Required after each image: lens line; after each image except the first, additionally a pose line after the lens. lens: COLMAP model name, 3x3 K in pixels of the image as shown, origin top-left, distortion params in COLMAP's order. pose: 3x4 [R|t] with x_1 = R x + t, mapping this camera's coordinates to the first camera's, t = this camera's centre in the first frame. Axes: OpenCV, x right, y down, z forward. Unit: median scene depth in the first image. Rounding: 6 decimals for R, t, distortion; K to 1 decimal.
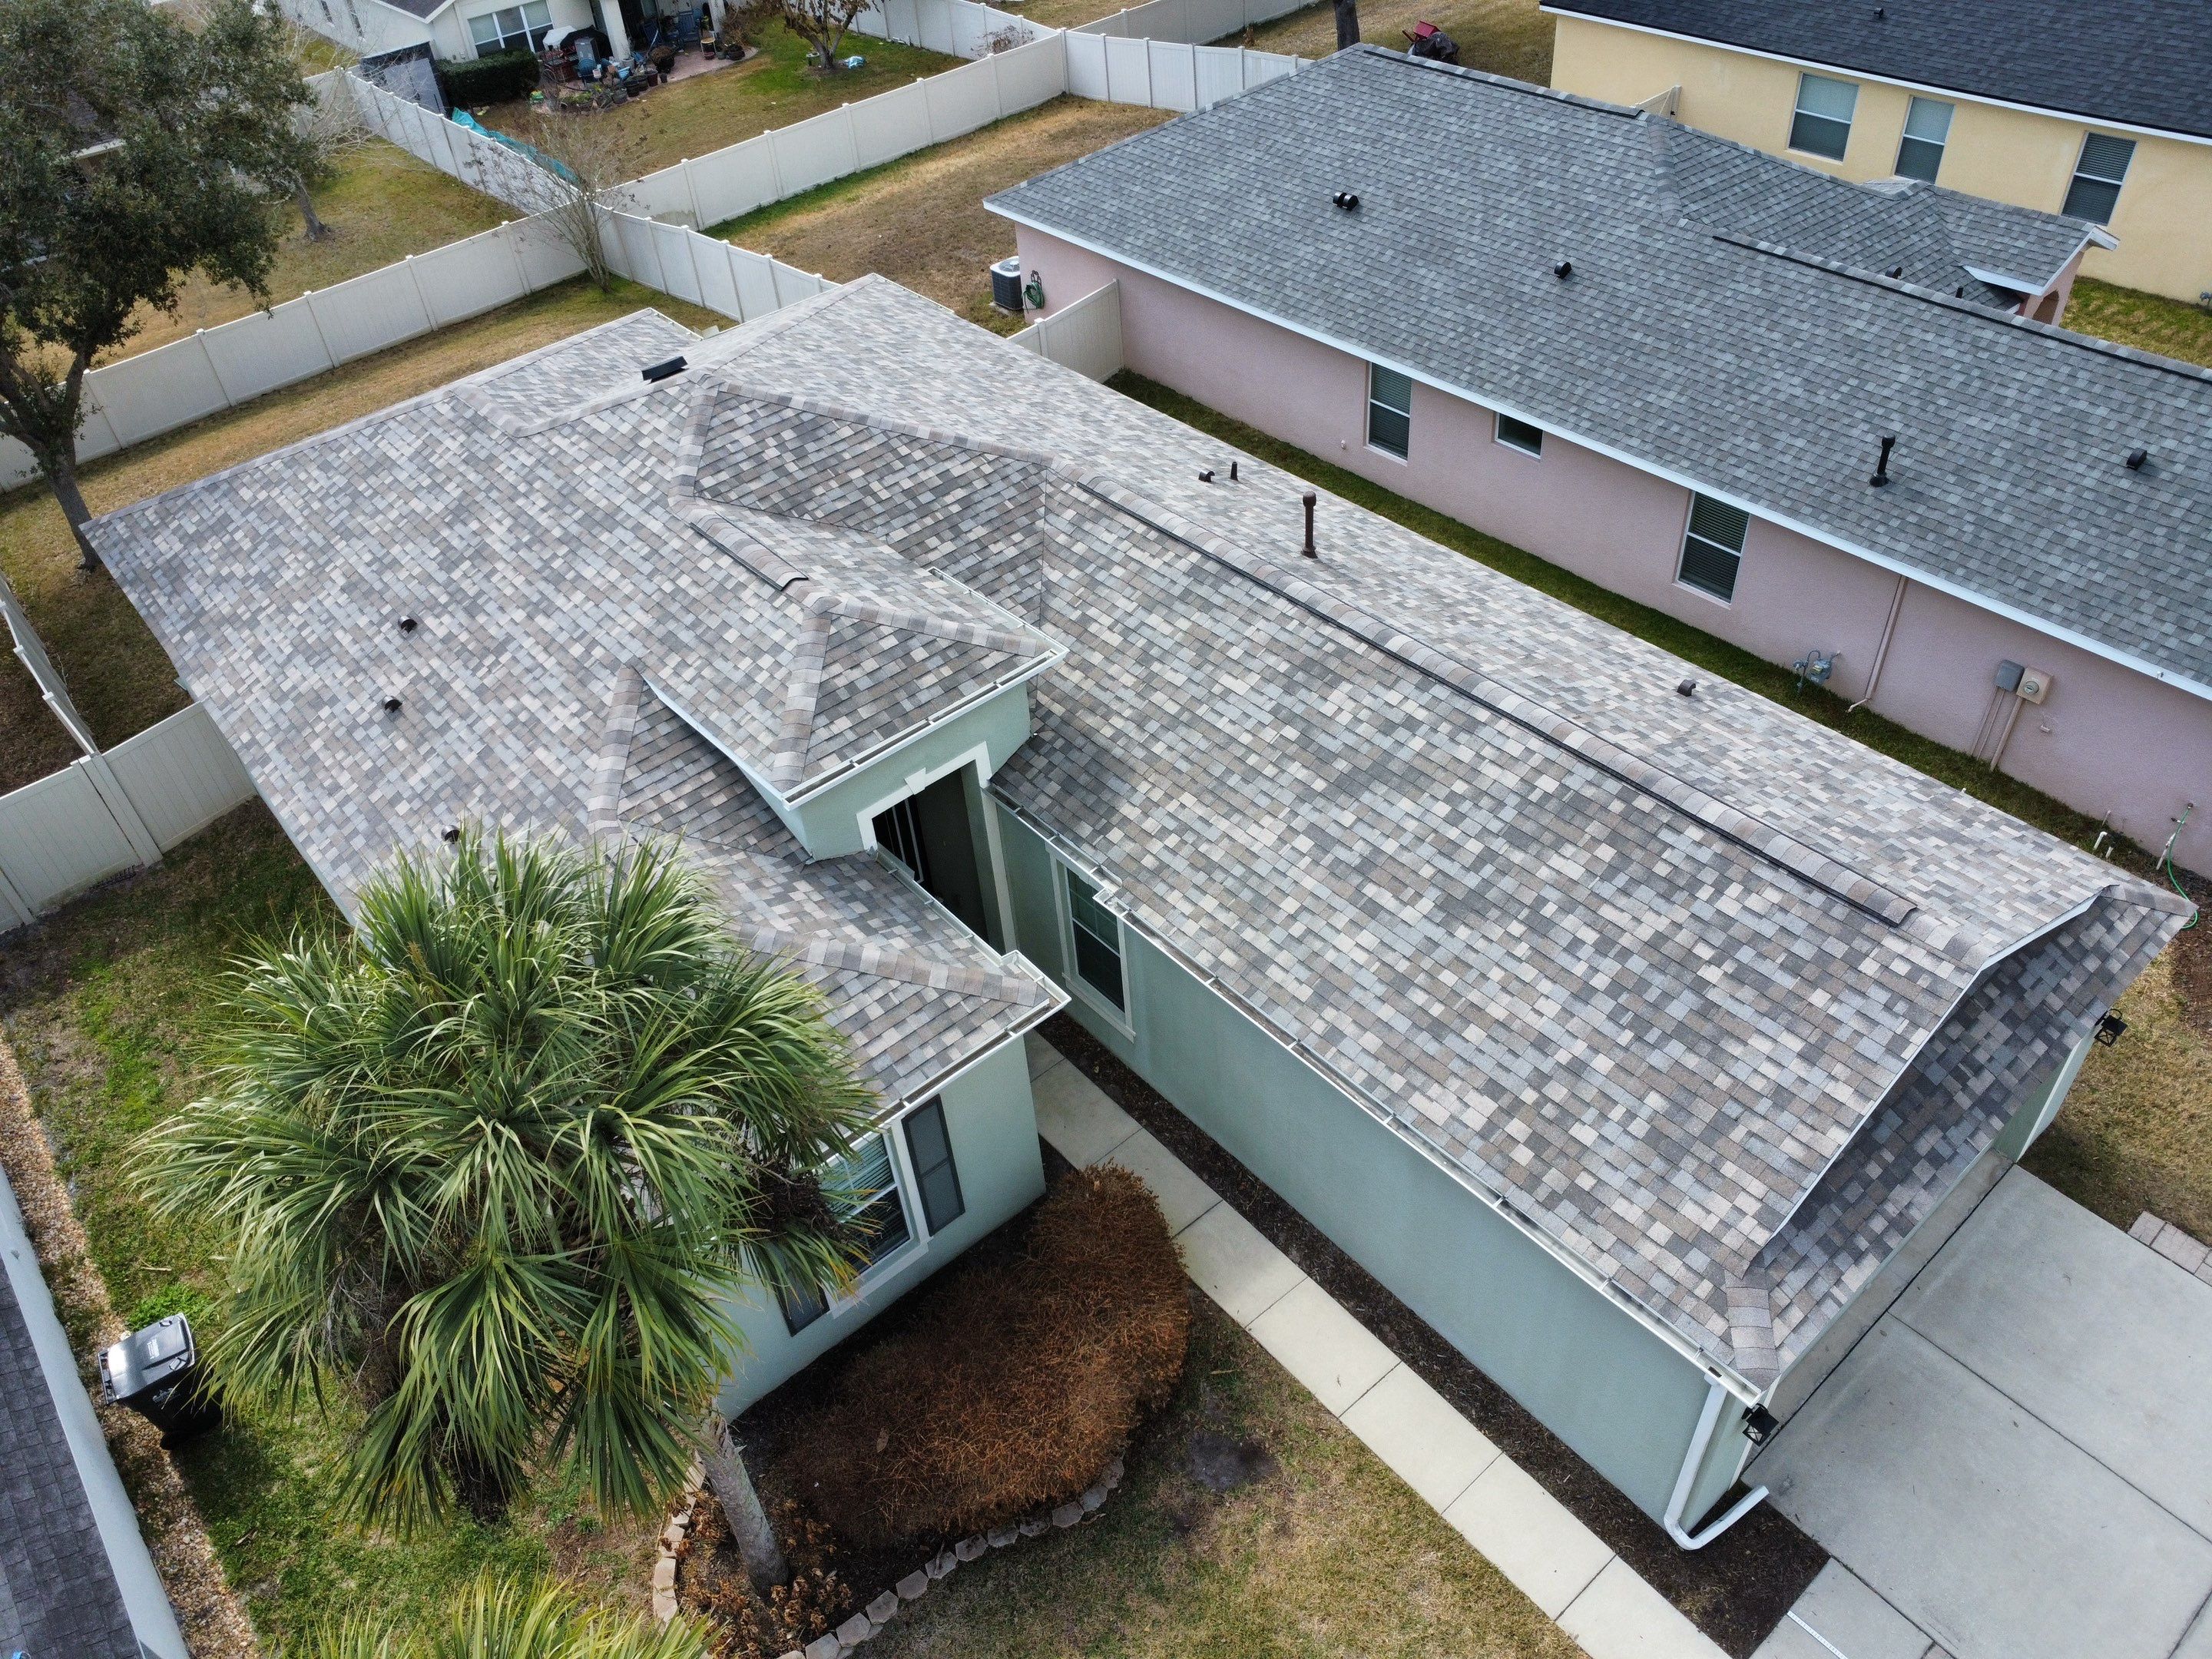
lens RADIAL K [[1602.0, 0, 1096.1], [0, 1602.0, 824.4], [0, 0, 1]] dist [-0.023813, -0.017643]
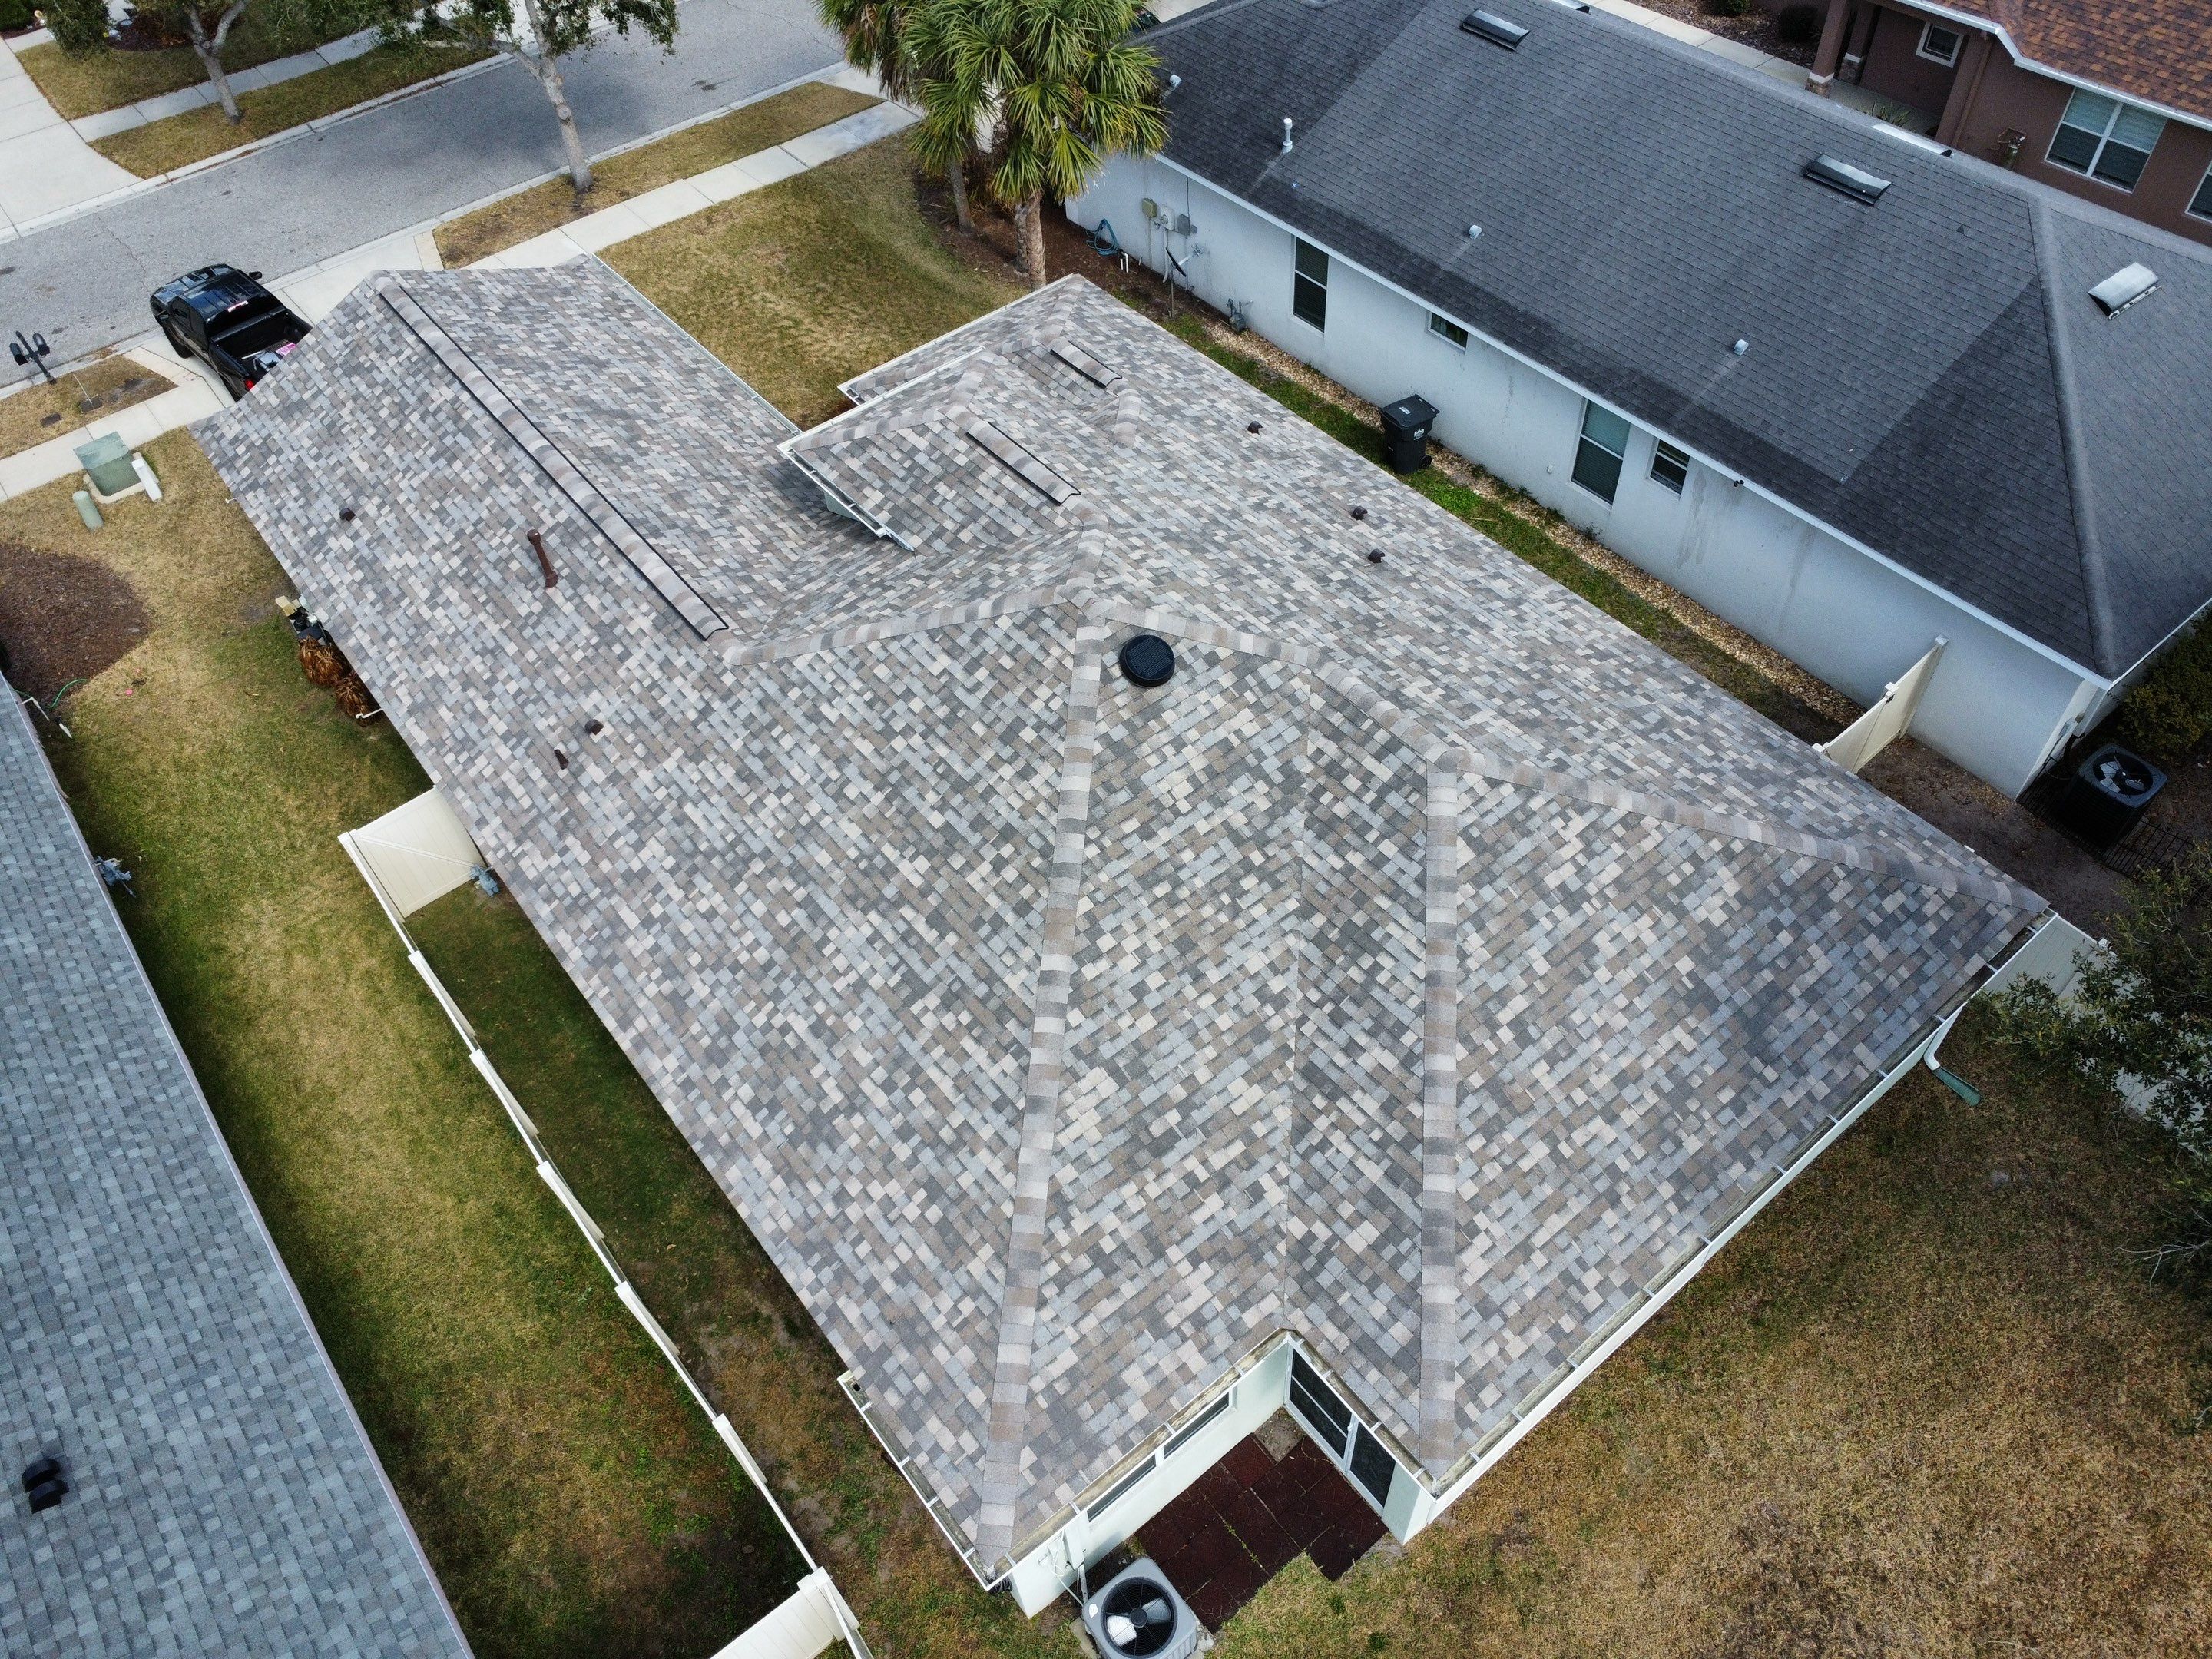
lens RADIAL K [[1602.0, 0, 1096.2], [0, 1602.0, 821.9], [0, 0, 1]] dist [-0.023813, -0.017643]
pose [[-0.990594, 0.059721, 0.123111, -0.411621], [0.121200, -0.034649, 0.992023, -1.362799], [0.063511, 0.997614, 0.027085, 1.272679]]
